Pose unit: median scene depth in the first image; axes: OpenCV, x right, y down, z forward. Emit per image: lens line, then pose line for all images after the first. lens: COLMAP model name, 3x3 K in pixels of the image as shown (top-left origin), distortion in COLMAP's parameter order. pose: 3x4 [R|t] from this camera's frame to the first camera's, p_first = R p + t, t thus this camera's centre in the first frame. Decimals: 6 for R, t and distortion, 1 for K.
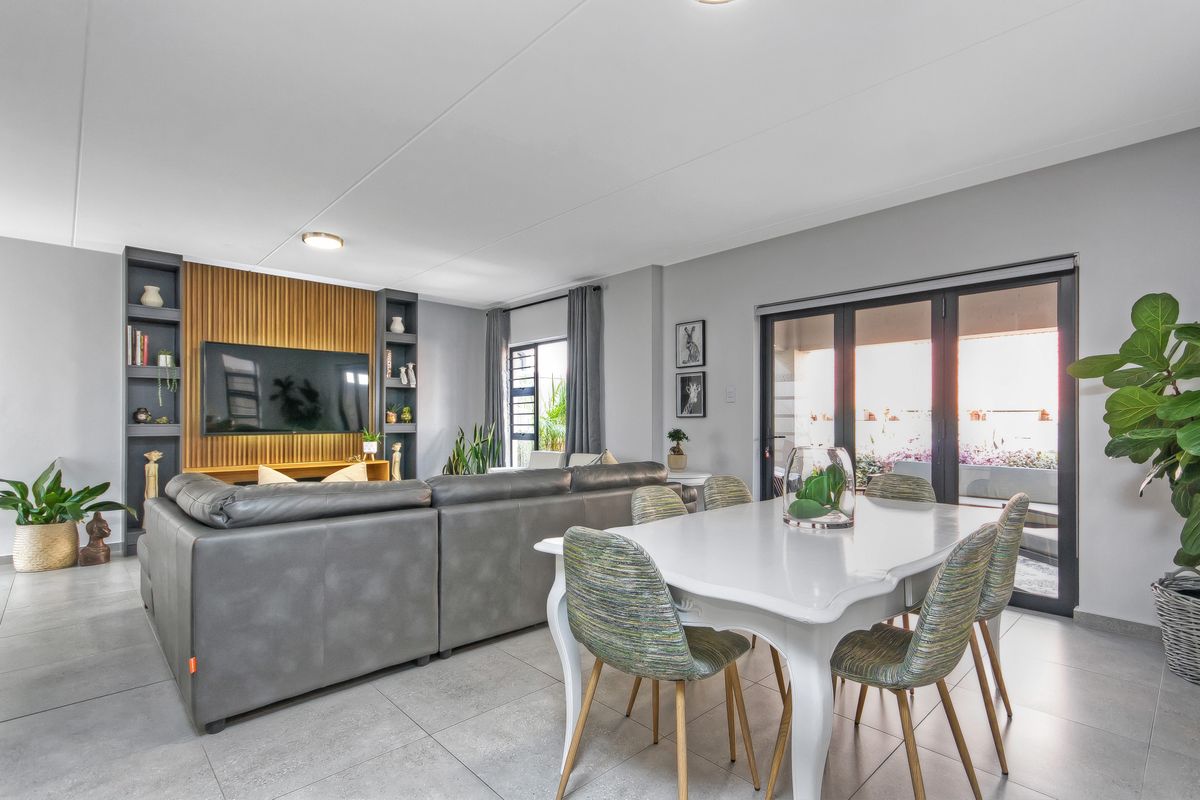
lens RADIAL K [[564.9, 0, 602.6], [0, 564.9, 416.8], [0, 0, 1]] dist [0.005721, 0.000957]
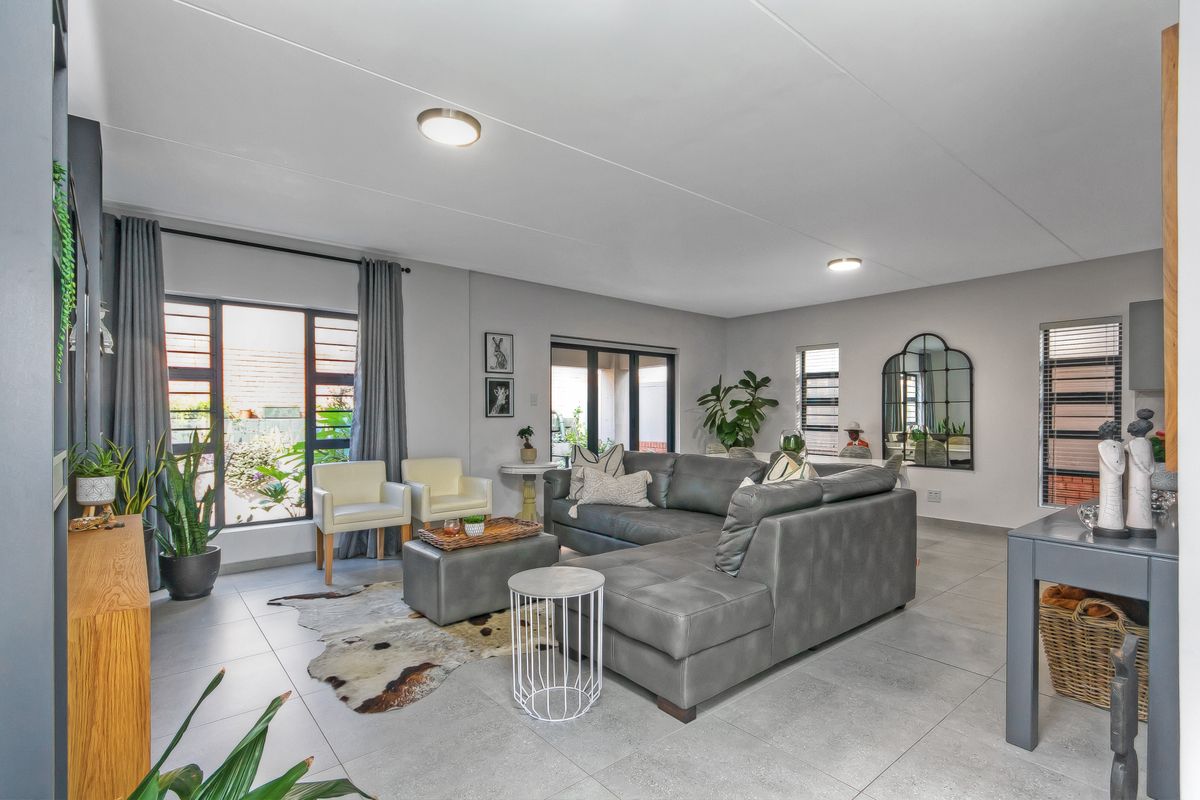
lens RADIAL K [[564.9, 0, 602.6], [0, 564.9, 416.8], [0, 0, 1]] dist [0.005721, 0.000957]
pose [[0.069197, -0.000294, 0.997603, -0.966658], [-0.002967, 0.999995, 0.000501, -0.000826], [-0.997599, -0.002995, 0.069195, 0.709702]]
